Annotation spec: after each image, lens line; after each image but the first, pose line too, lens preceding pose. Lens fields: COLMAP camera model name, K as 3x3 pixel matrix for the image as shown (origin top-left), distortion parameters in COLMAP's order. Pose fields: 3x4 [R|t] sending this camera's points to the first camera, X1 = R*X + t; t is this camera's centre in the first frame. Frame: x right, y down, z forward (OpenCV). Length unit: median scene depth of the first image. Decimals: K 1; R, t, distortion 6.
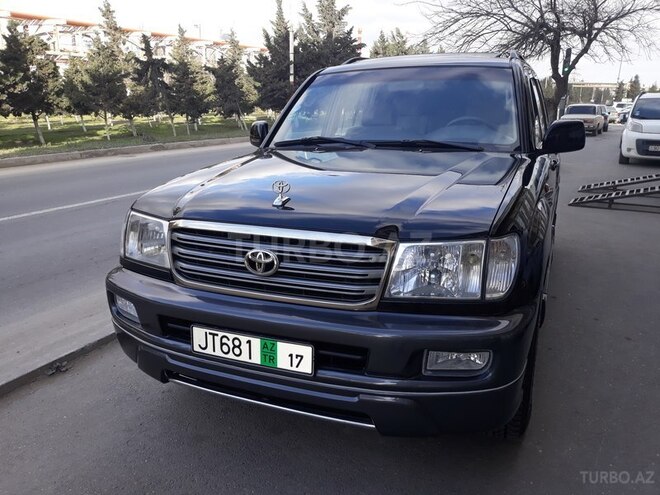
lens RADIAL K [[590.3, 0, 330.0], [0, 590.3, 247.5], [0, 0, 1]] dist [-0.001531, -0.005582]
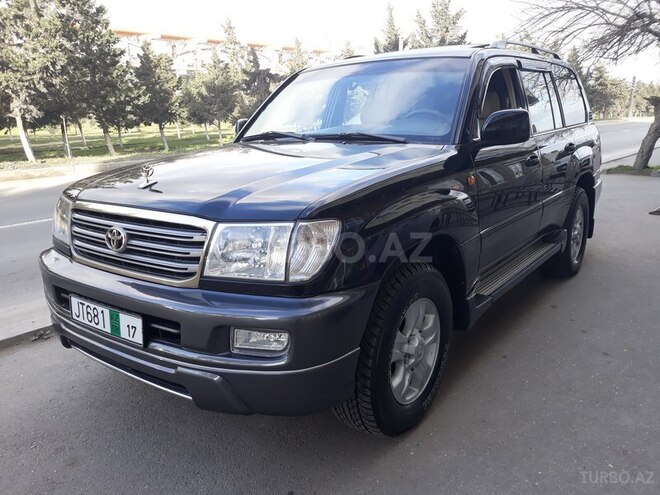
lens RADIAL K [[590.3, 0, 330.0], [0, 590.3, 247.5], [0, 0, 1]] dist [-0.001531, -0.005582]
pose [[0.967774, 0.037975, -0.248941, 0.375472], [-0.042112, 0.999049, -0.011313, 0.024917], [0.248275, 0.021432, 0.968453, 0.031547]]
